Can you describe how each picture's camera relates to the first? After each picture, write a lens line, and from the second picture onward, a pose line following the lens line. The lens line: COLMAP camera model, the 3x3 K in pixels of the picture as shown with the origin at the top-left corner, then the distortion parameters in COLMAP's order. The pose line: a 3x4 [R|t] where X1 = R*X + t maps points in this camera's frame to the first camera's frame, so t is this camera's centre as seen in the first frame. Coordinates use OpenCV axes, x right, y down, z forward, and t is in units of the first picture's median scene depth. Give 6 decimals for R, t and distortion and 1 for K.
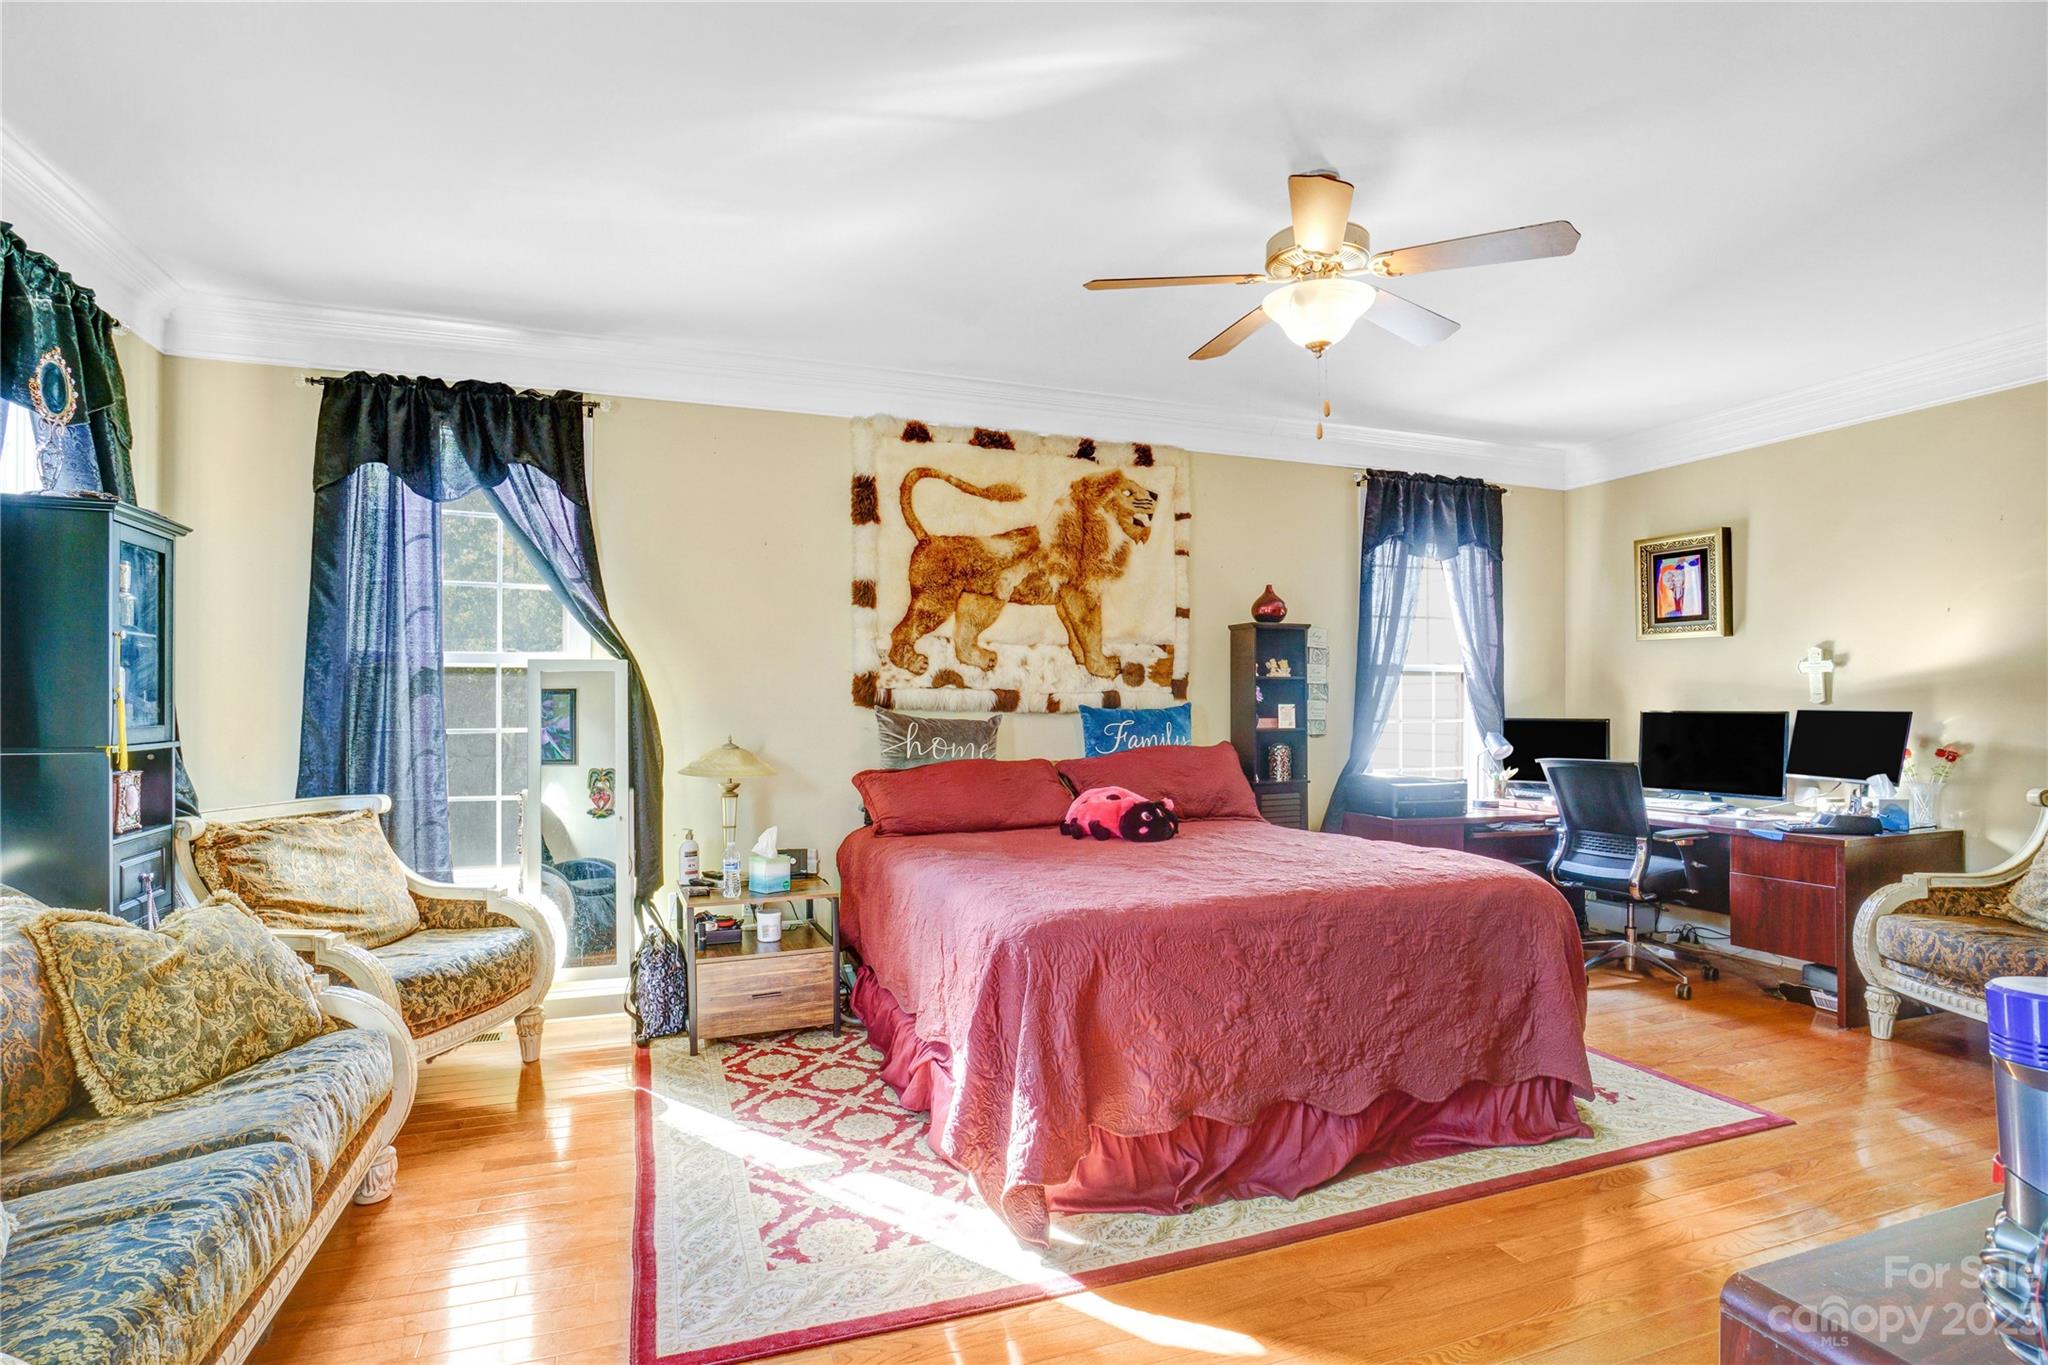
lens RADIAL K [[982.0, 0, 987.3], [0, 982.0, 694.4], [0, 0, 1]] dist [-0.027383, 0.000186]
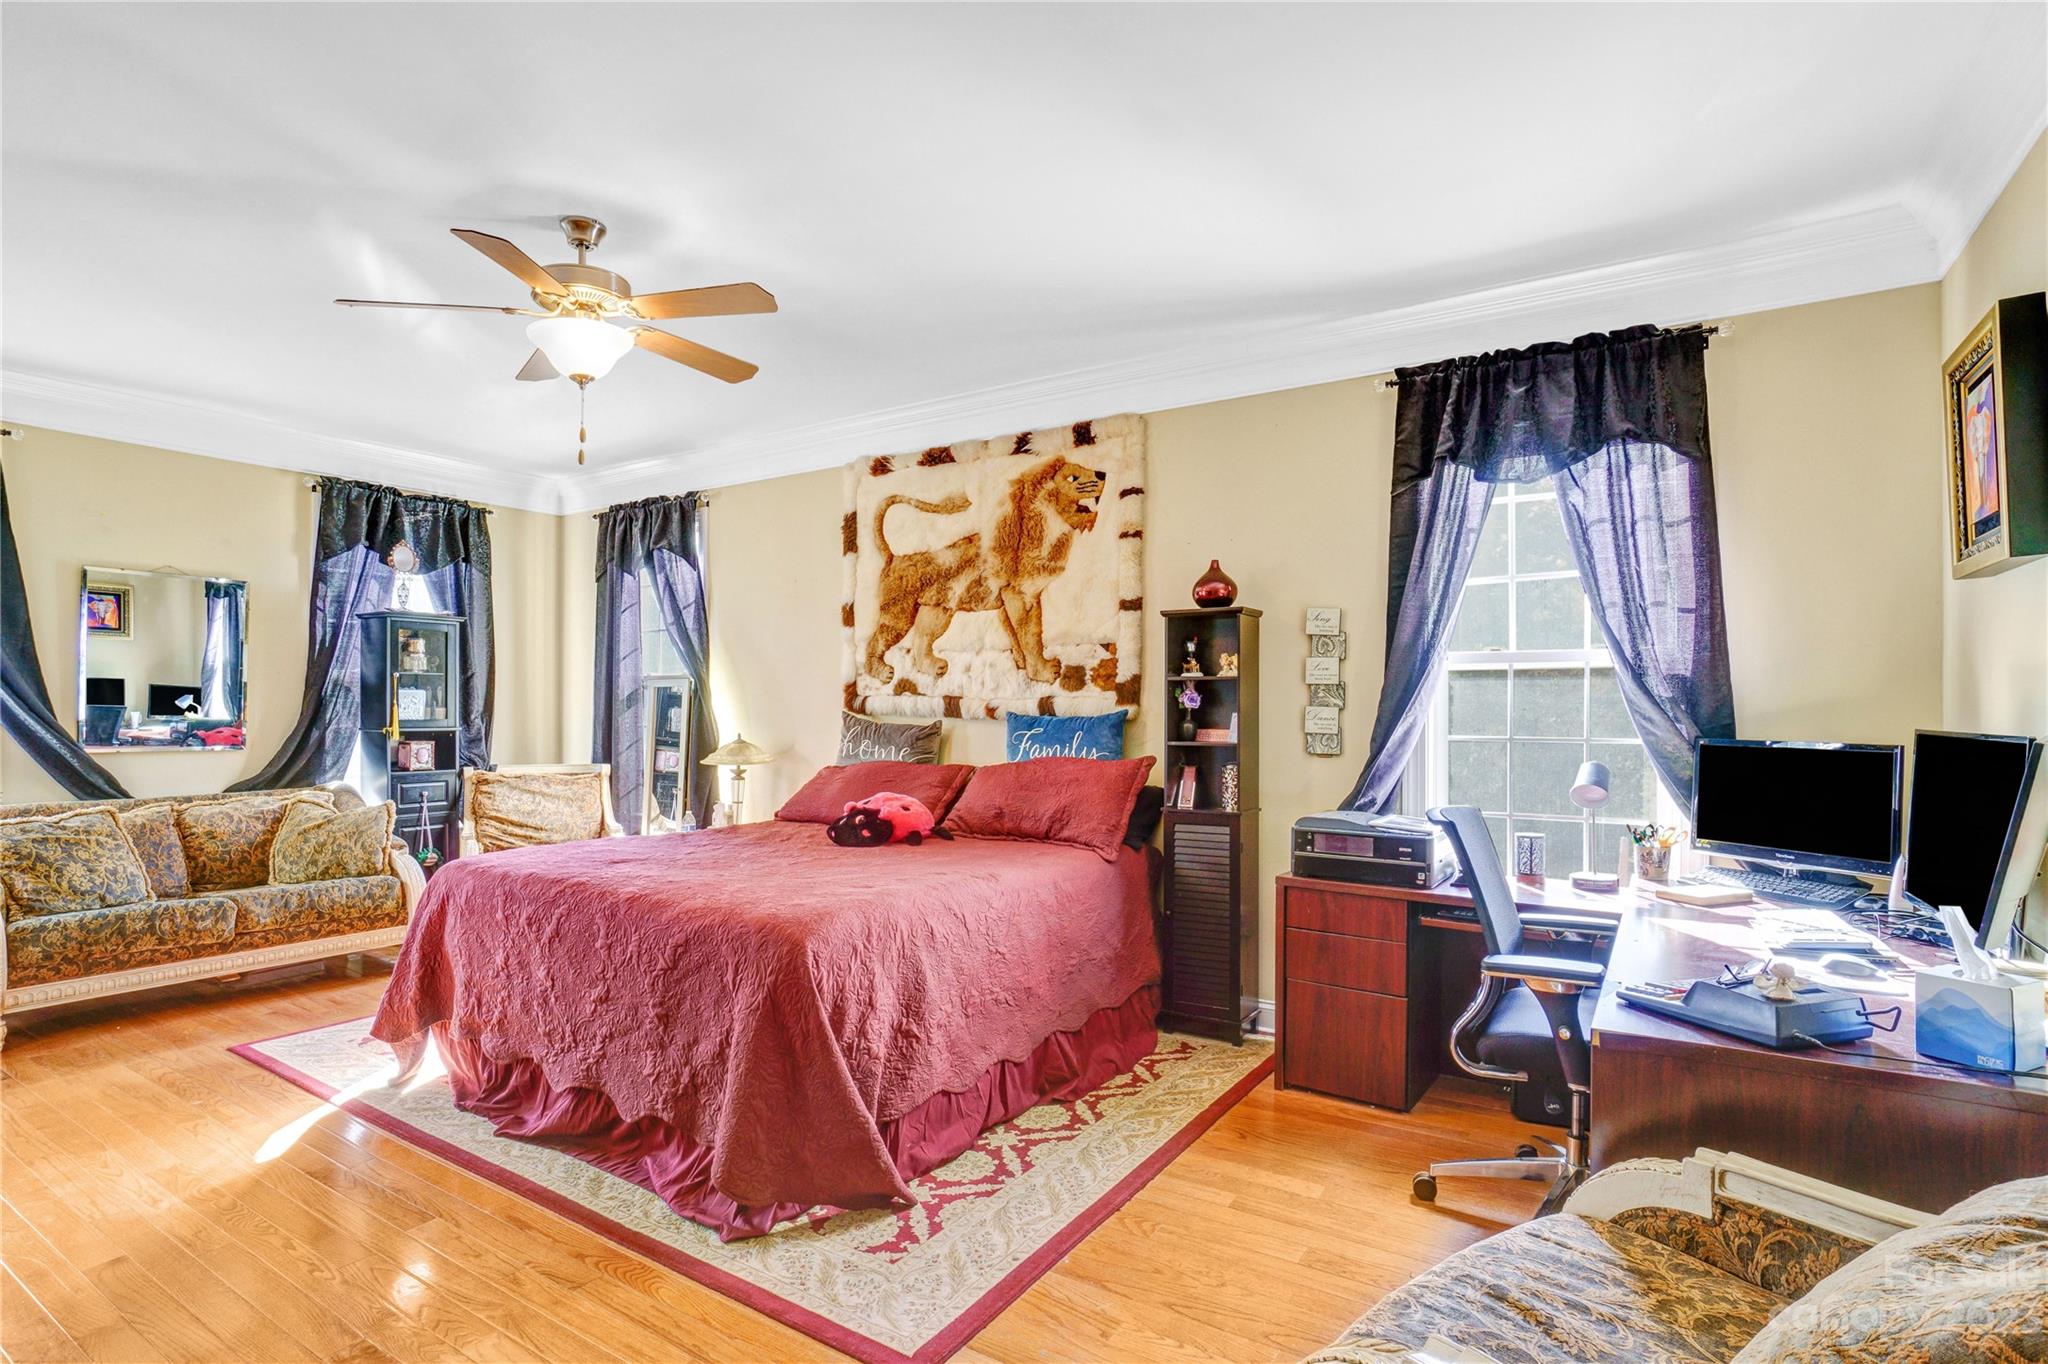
lens RADIAL K [[982.0, 0, 1015.0], [0, 982.0, 697.1], [0, 0, 1]] dist [-0.027383, 0.000186]
pose [[0.616664, -0.006871, -0.787196, 0.893941], [0.003987, 0.999976, -0.005605, 0.002324], [0.787216, 0.000318, 0.616677, 0.429894]]
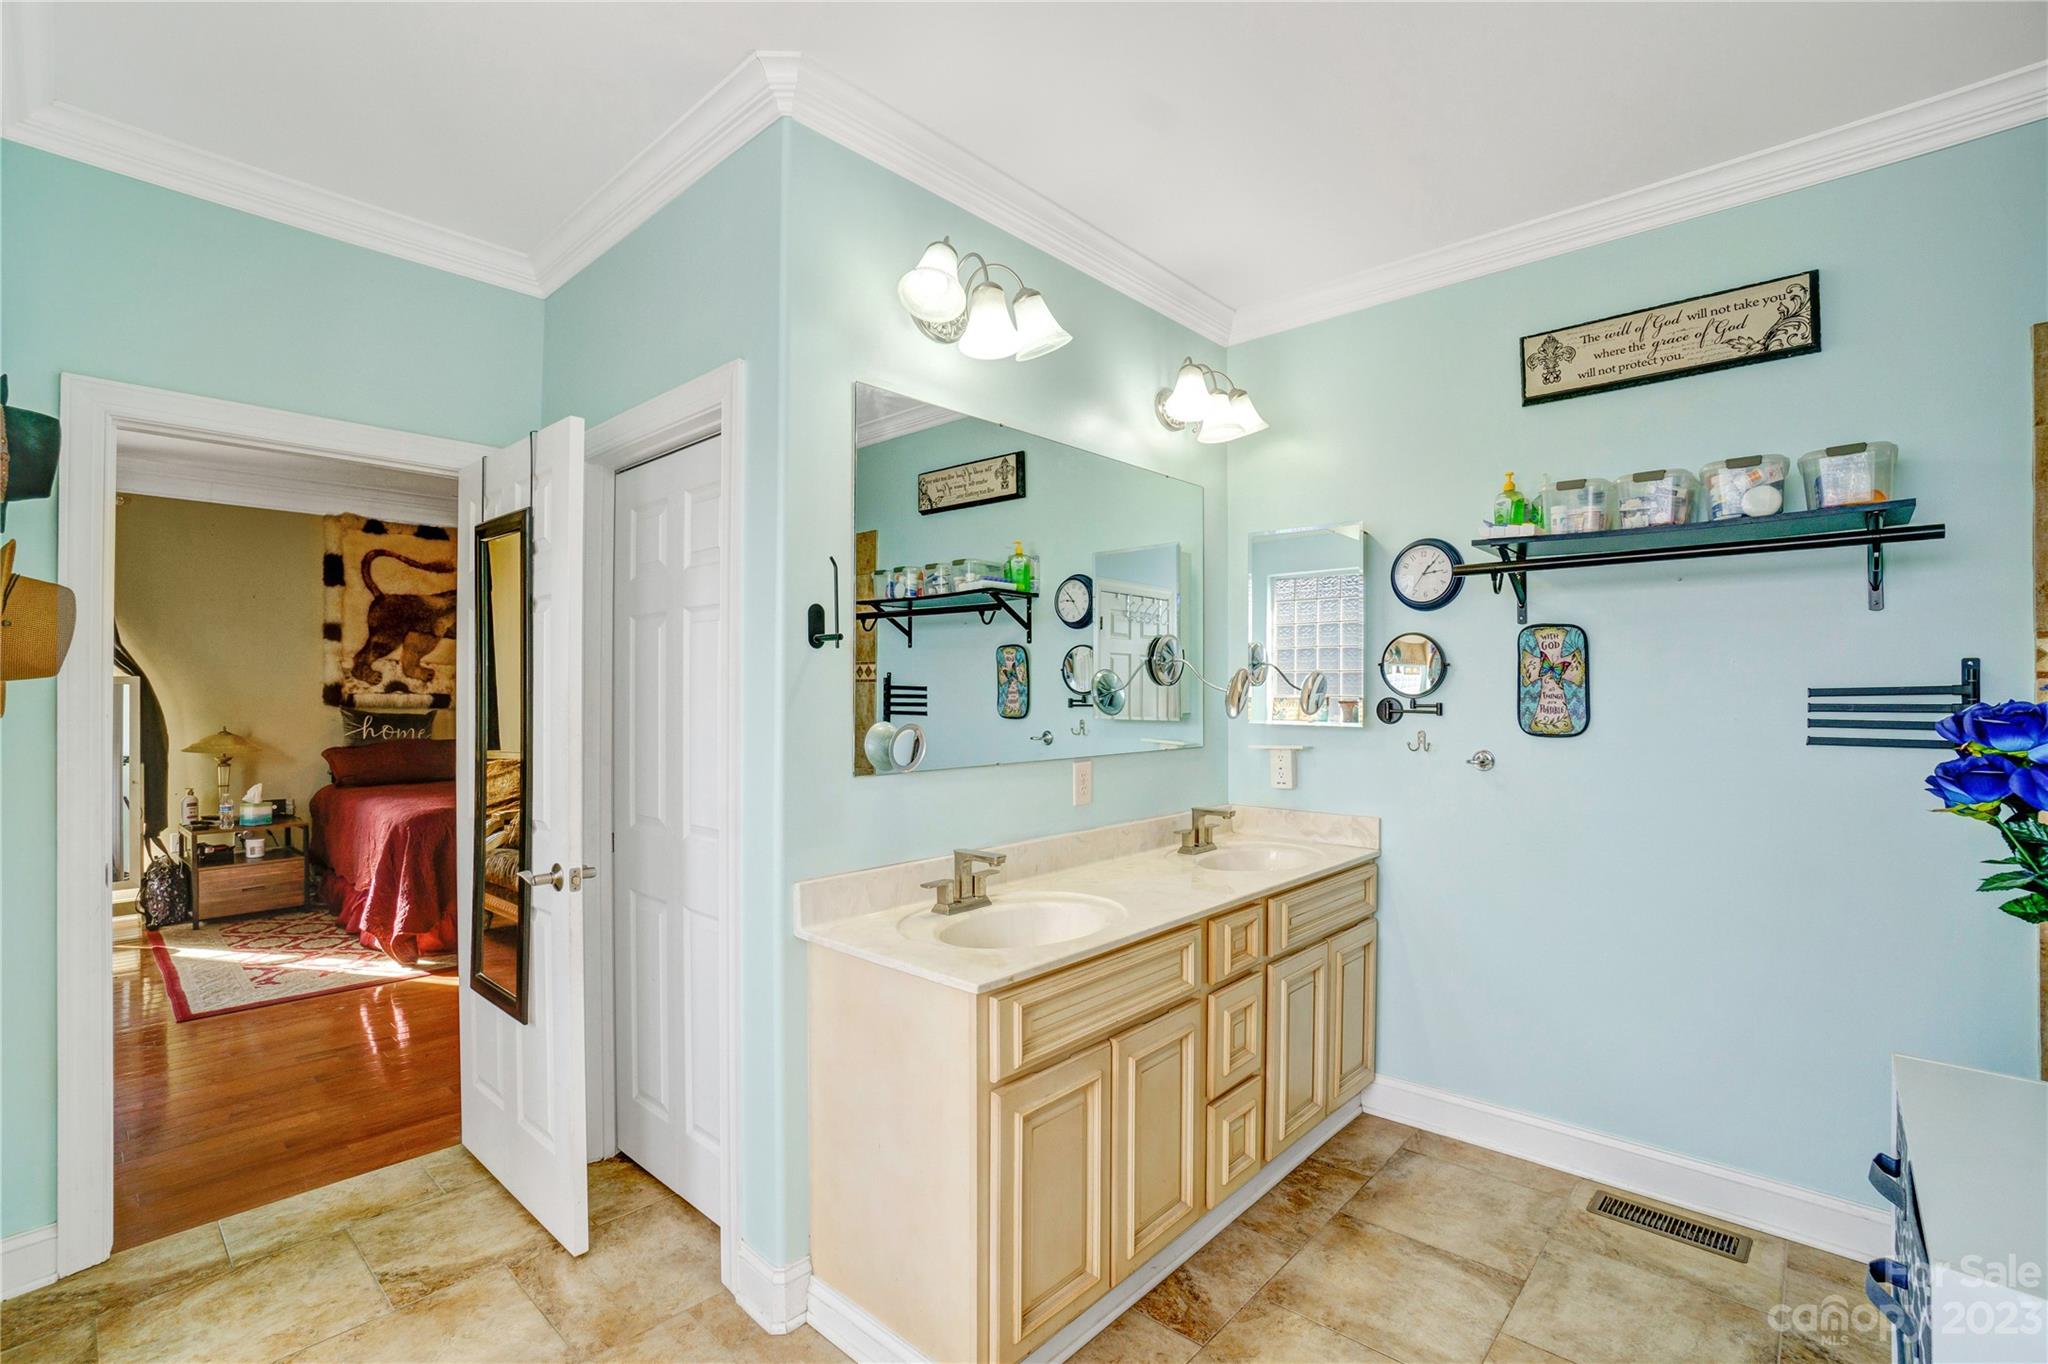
lens RADIAL K [[913.5, 0, 988.7], [0, 913.5, 681.9], [0, 0, 1]] dist [-0.046939, 0.014856]
pose [[0.890871, 0.008451, 0.454178, 0.150362], [-0.010294, 0.999946, 0.001584, -0.036061], [-0.454140, -0.006086, 0.890909, -0.692433]]
